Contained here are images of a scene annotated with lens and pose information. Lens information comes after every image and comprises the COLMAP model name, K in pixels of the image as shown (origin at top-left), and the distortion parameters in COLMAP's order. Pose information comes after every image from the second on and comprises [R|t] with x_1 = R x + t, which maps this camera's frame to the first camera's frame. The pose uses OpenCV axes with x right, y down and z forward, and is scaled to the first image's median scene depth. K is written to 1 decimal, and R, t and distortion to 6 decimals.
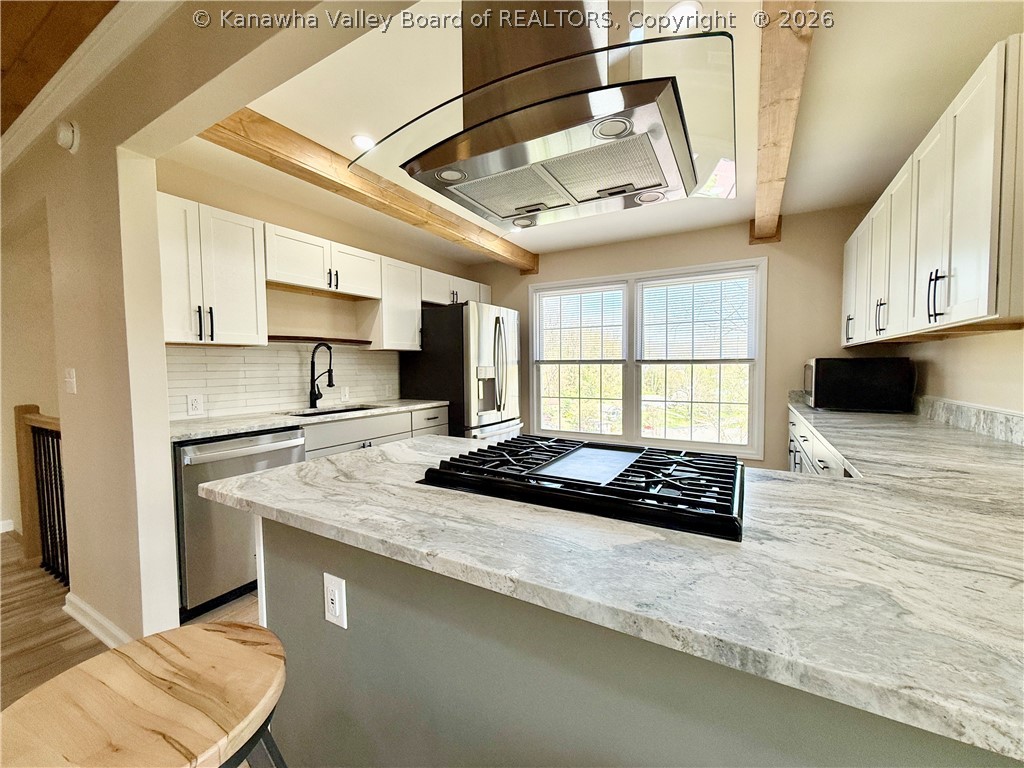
lens RADIAL K [[408.4, 0, 511.8], [0, 408.4, 384.1], [0, 0, 1]] dist [0.000973, -0.000247]
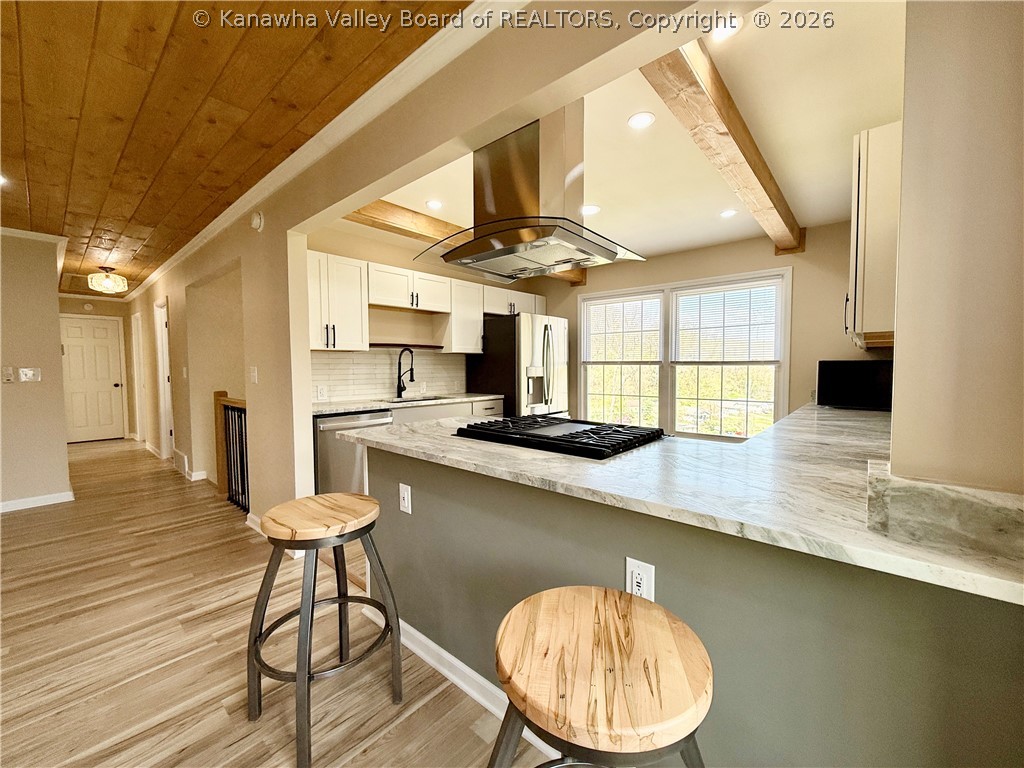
lens RADIAL K [[408.4, 0, 512.4], [0, 408.4, 384.6], [0, 0, 1]] dist [0.000973, -0.000247]
pose [[0.981508, 0.013118, -0.190969, 0.124434], [-0.012901, 0.999914, 0.002380, 0.008658], [0.190984, 0.000128, 0.981593, -0.227322]]
